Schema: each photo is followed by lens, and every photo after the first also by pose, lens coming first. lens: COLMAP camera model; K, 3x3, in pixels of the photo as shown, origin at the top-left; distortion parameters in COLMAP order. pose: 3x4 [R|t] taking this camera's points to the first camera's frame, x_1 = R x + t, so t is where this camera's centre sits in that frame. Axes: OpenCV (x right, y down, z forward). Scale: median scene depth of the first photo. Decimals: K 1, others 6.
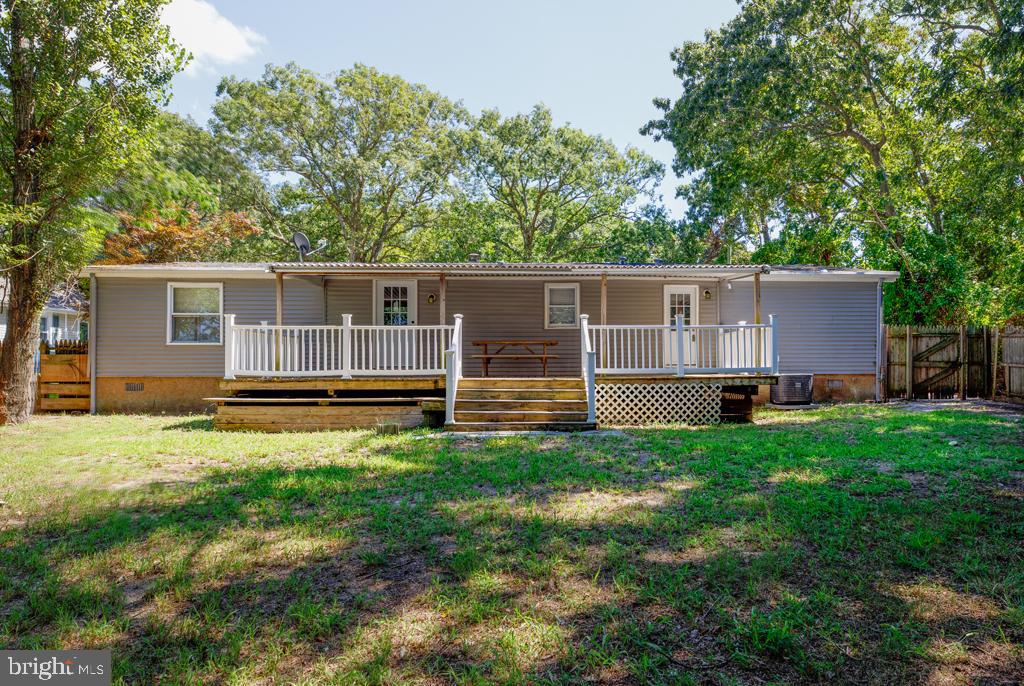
lens RADIAL K [[607.4, 0, 521.9], [0, 607.4, 366.6], [0, 0, 1]] dist [0.002220, 0.001222]
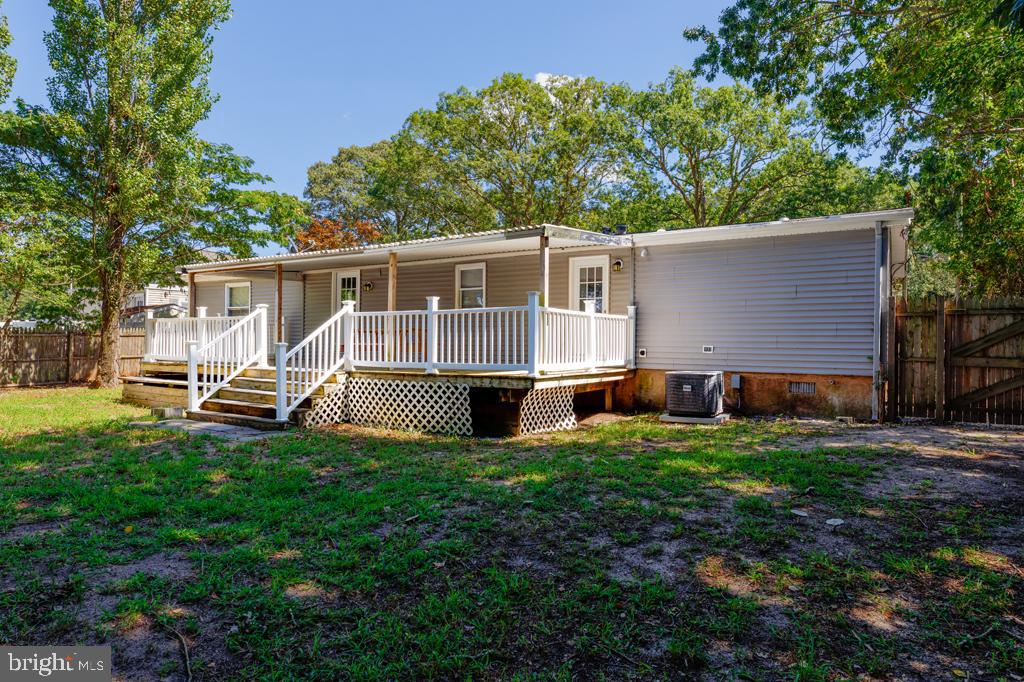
lens RADIAL K [[560.7, 0, 512.2], [0, 560.7, 337.0], [0, 0, 1]] dist [0.000972, 0.000665]
pose [[0.854033, 0.001895, -0.520216, 0.564326], [-0.007585, 0.999932, -0.008809, -0.019761], [0.520164, 0.011469, 0.853989, 0.312500]]
